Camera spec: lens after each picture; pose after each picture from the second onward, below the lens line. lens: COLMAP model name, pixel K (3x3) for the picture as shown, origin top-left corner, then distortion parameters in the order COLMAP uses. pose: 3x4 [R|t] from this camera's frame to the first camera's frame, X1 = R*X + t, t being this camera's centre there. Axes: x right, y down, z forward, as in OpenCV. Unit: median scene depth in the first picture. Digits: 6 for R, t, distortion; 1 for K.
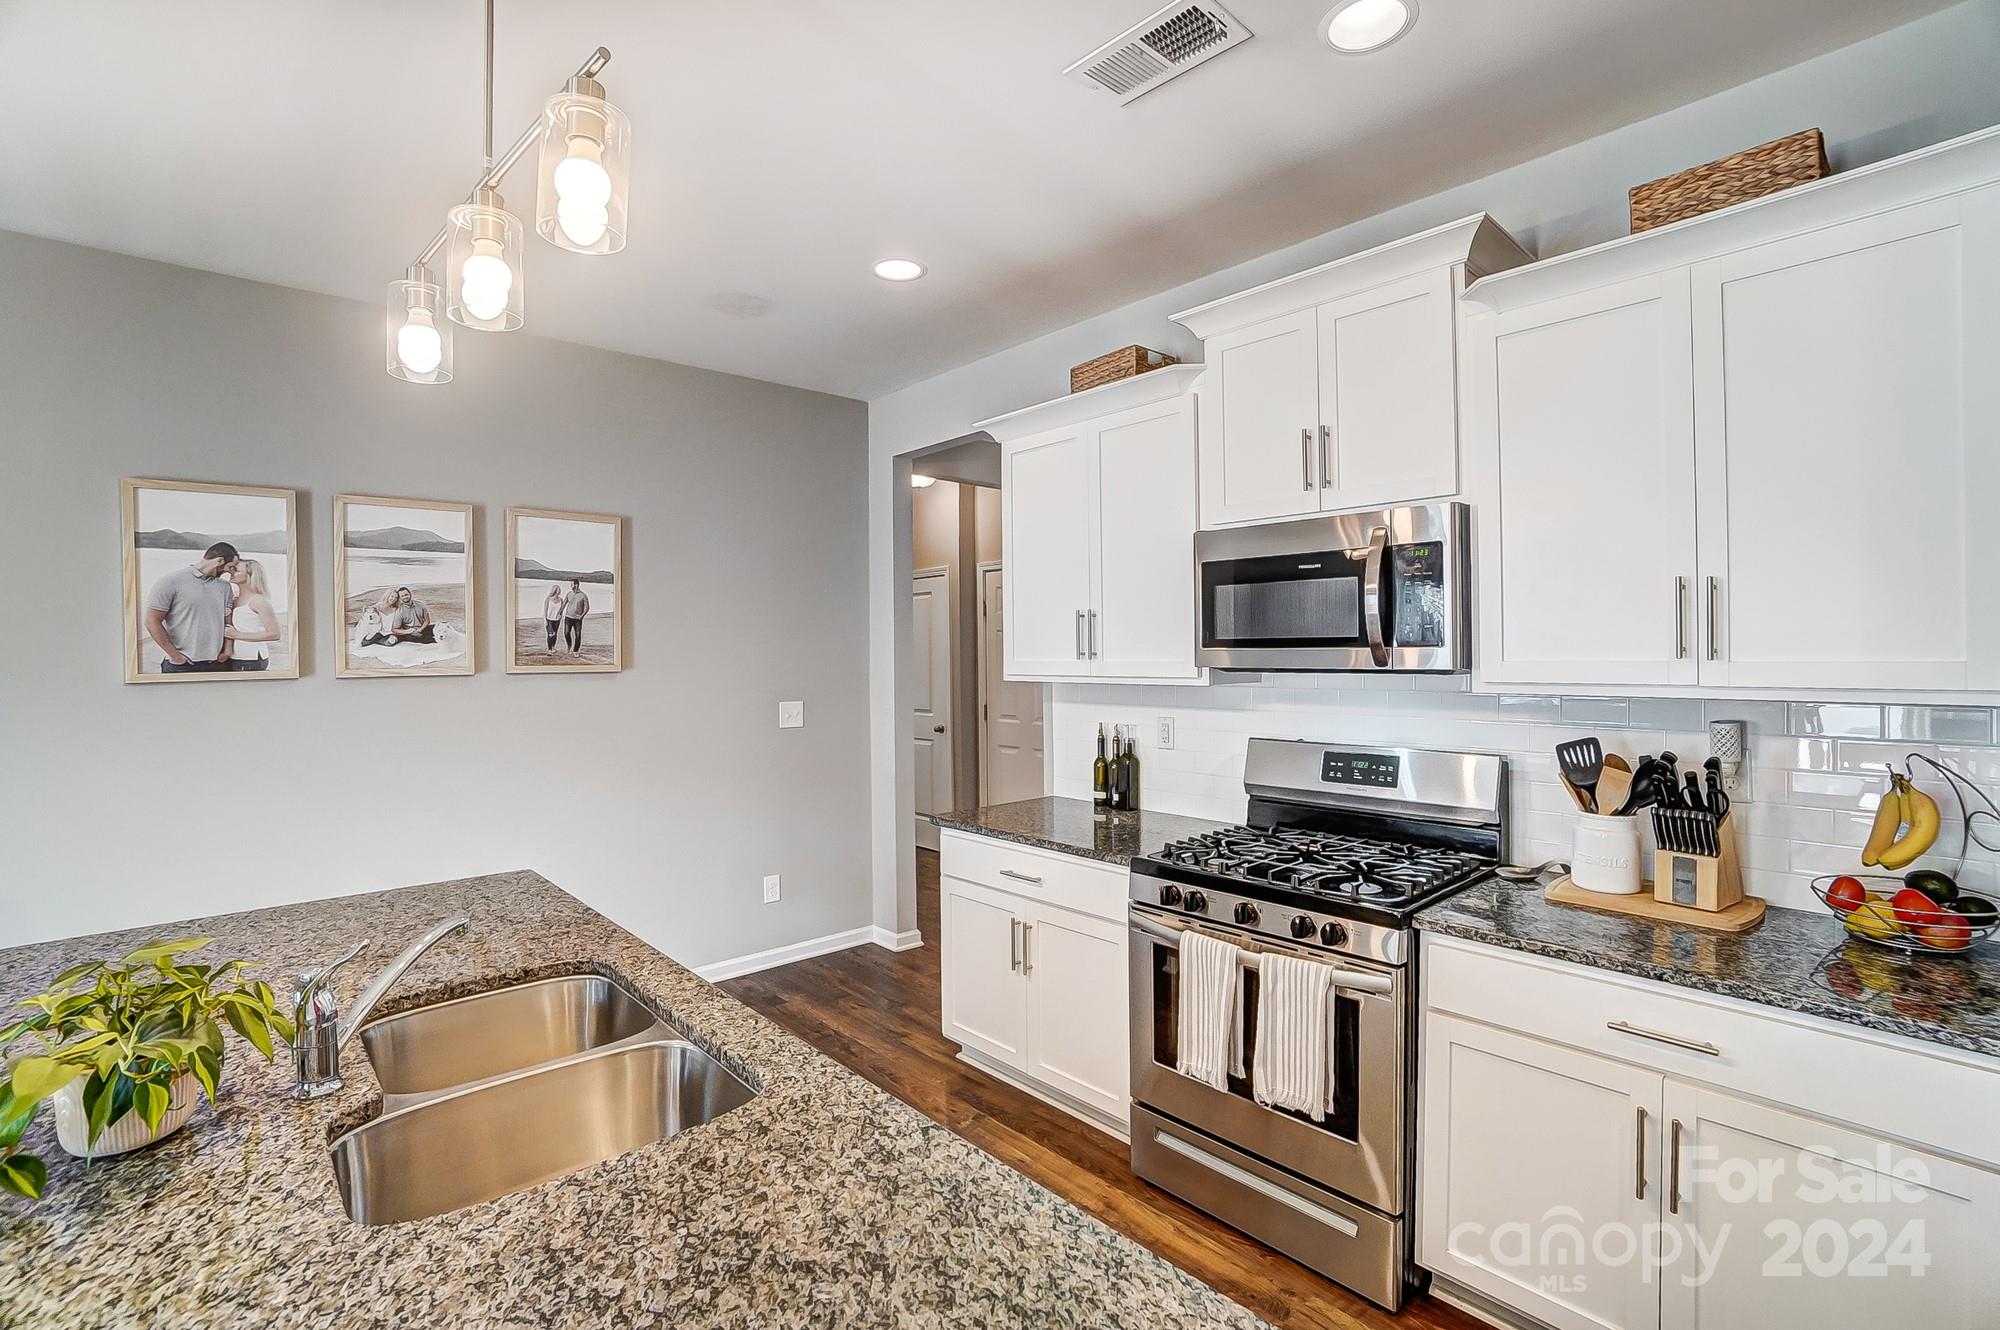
lens RADIAL K [[900.0, 0, 989.5], [0, 900.0, 658.9], [0, 0, 1]] dist [-0.042431, 0.008457]
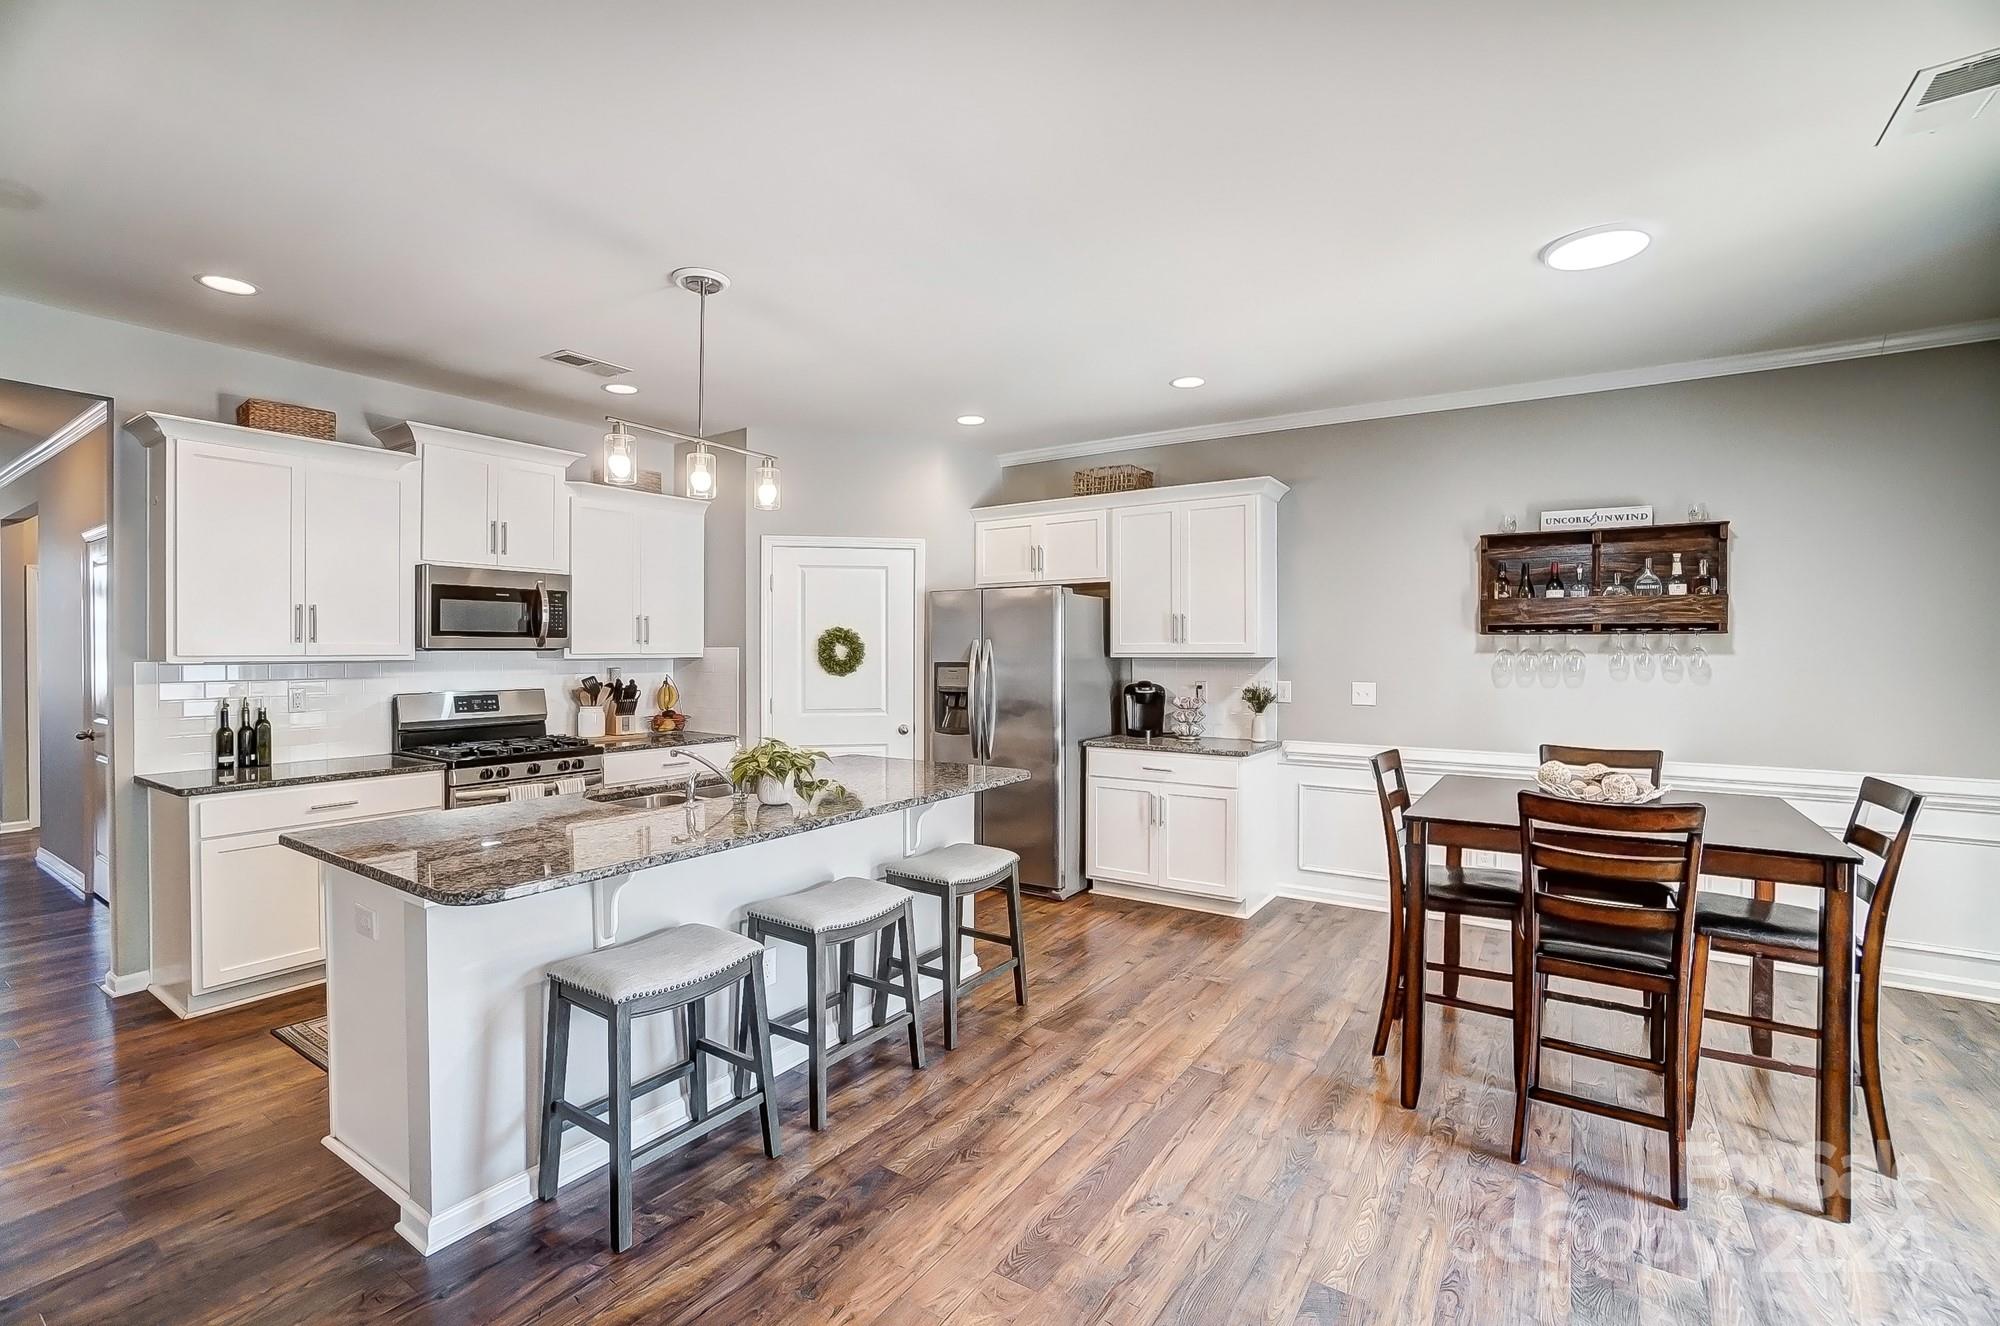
lens RADIAL K [[900.0, 0, 1006.1], [0, 900.0, 656.3], [0, 0, 1]] dist [-0.042431, 0.008457]
pose [[-0.235297, -0.000744, 0.971923, -1.735702], [0.007362, 0.999970, 0.002547, 0.031506], [-0.971896, 0.007754, -0.235284, 0.397981]]
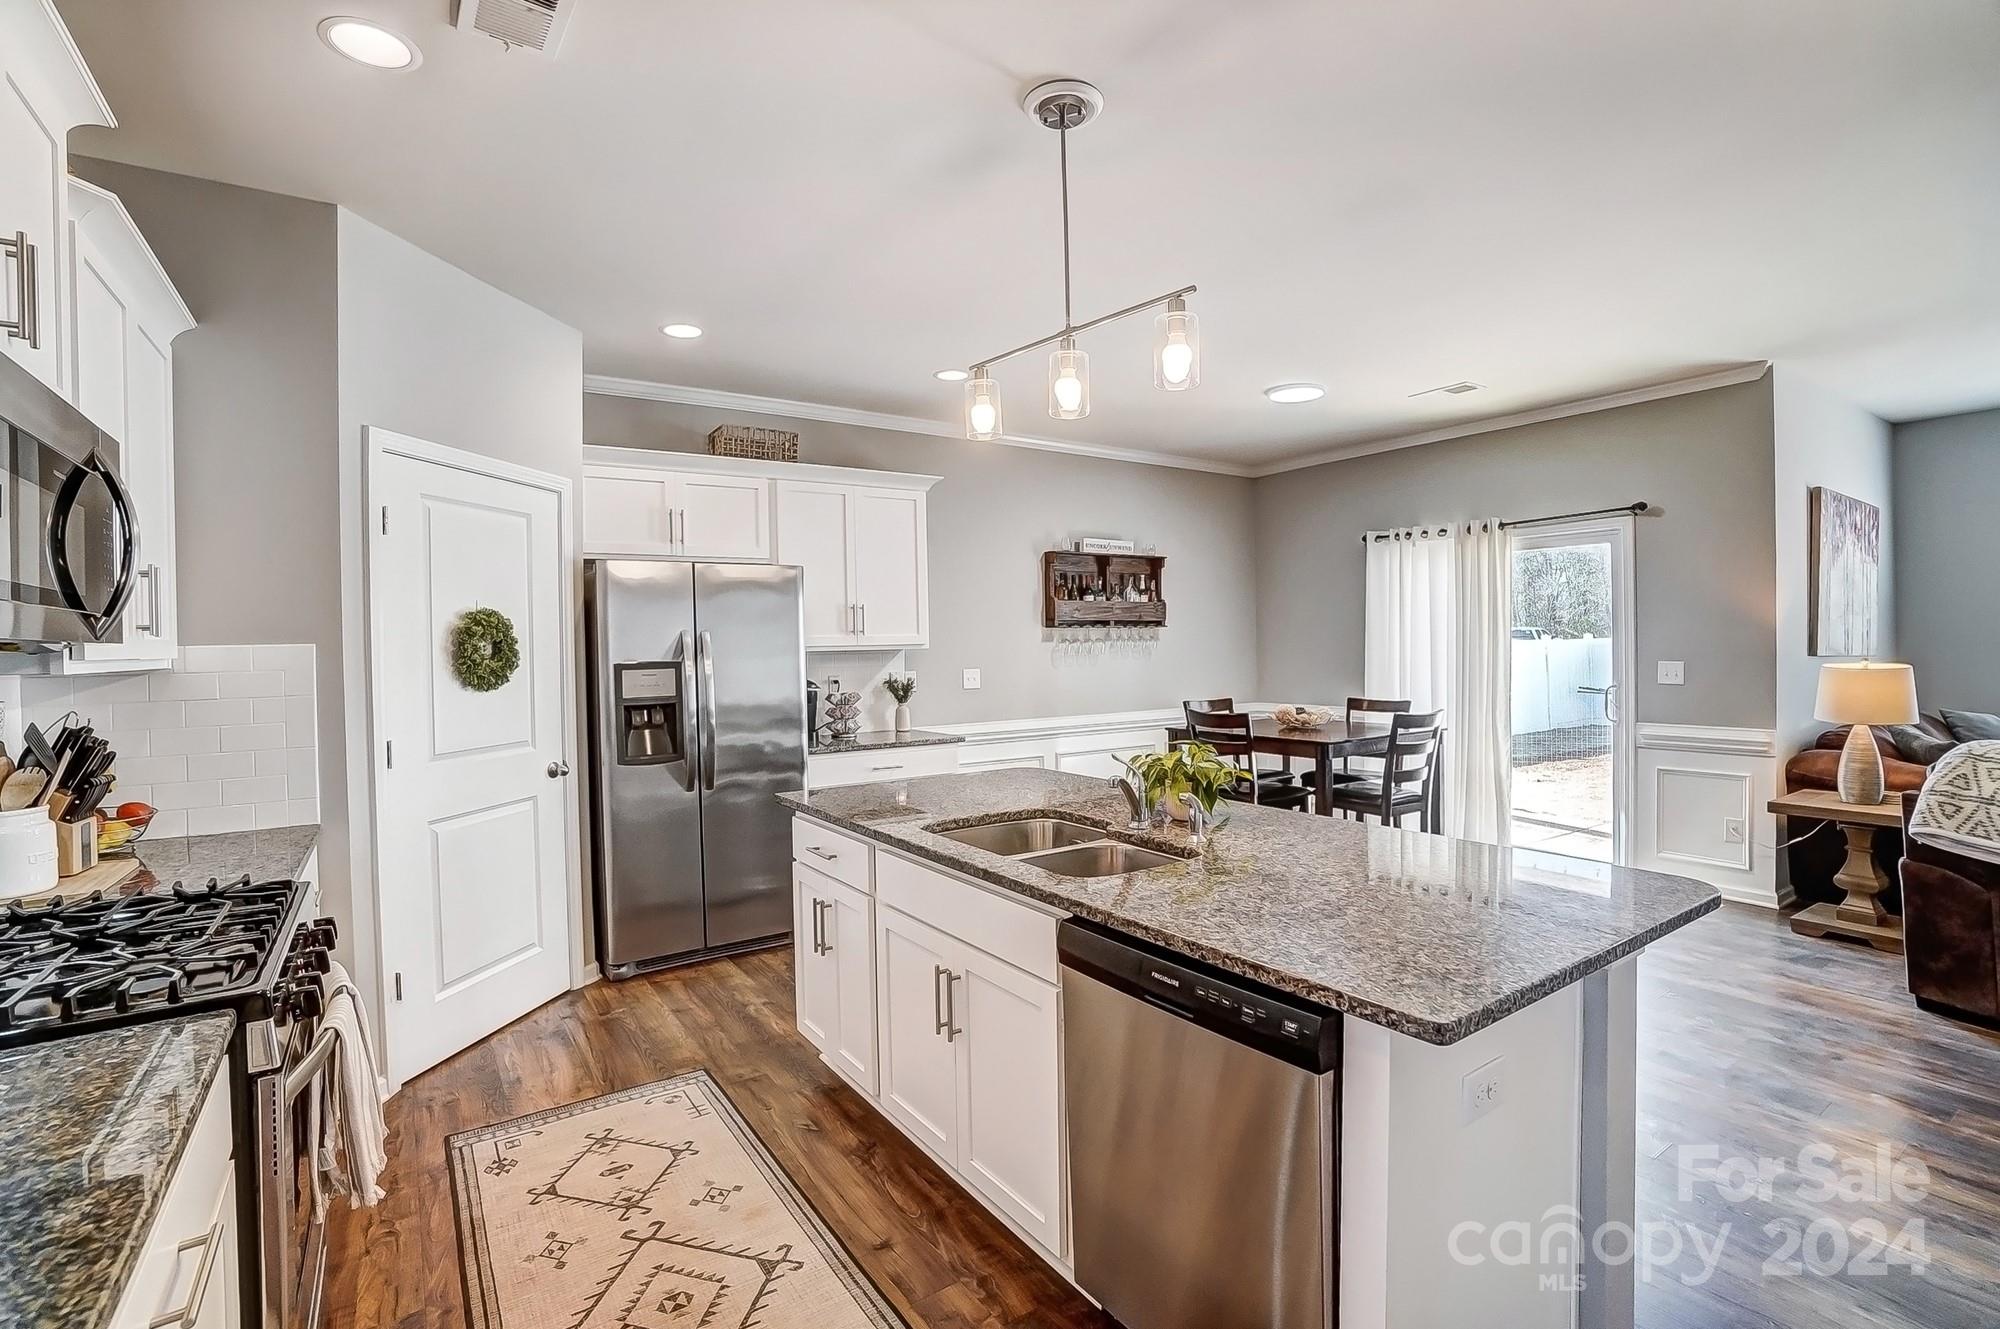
lens RADIAL K [[900.0, 0, 997.1], [0, 900.0, 647.8], [0, 0, 1]] dist [-0.042431, 0.008457]
pose [[-0.987080, 0.020876, 0.158862, -0.362672], [0.023119, 0.999657, 0.012284, 0.020924], [-0.158551, 0.015798, -0.987224, 1.473607]]
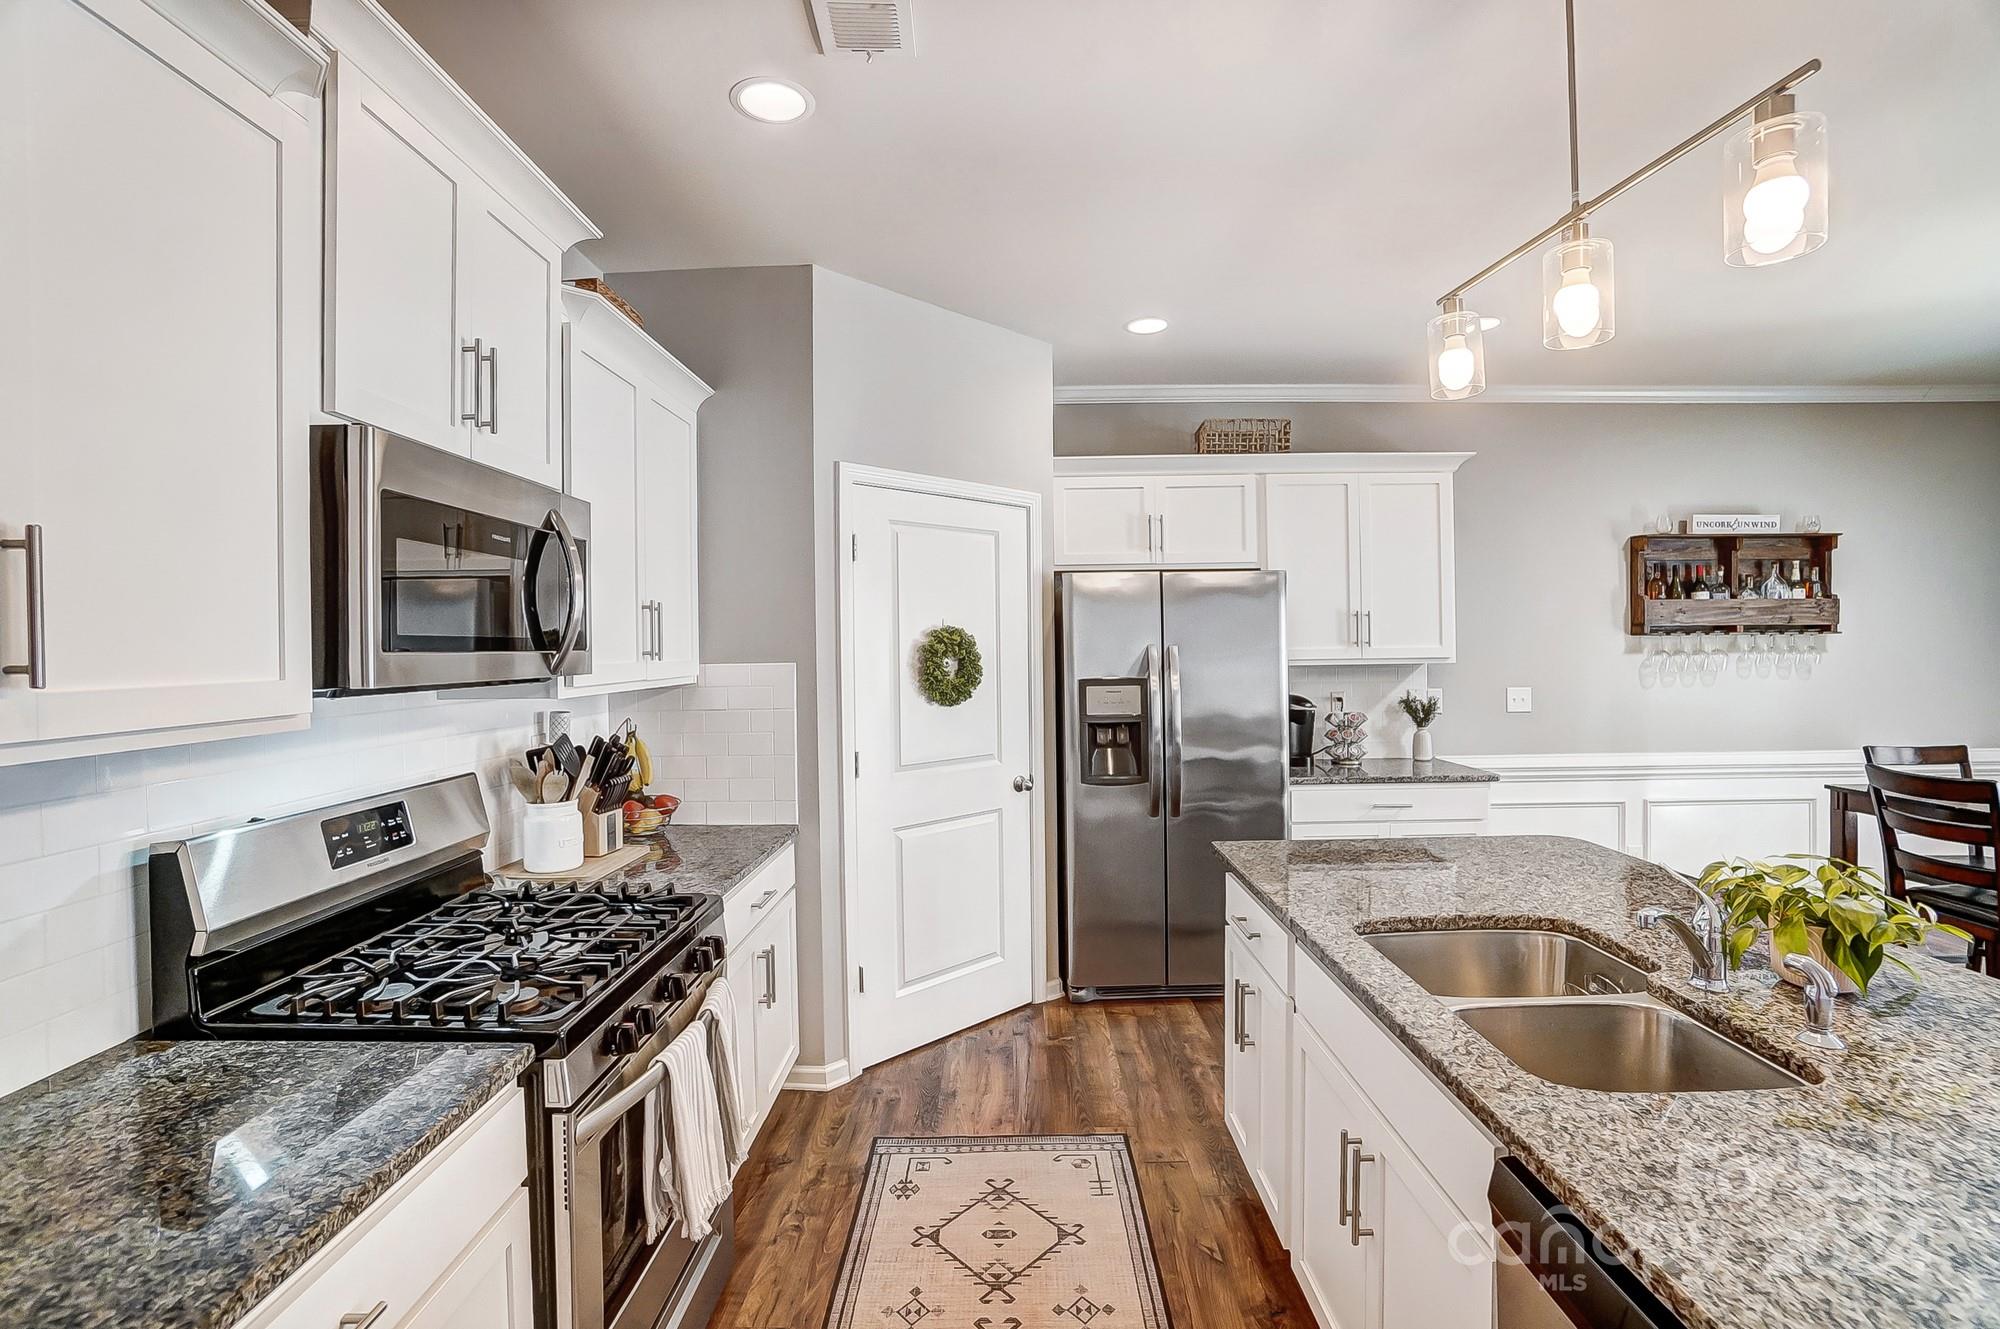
lens RADIAL K [[900.0, 0, 1007.9], [0, 900.0, 654.9], [0, 0, 1]] dist [-0.042431, 0.008457]
pose [[-0.728723, 0.007629, 0.684766, -0.418585], [0.020475, 0.999734, 0.010651, -0.008617], [-0.684502, 0.021782, -0.728685, 1.235189]]
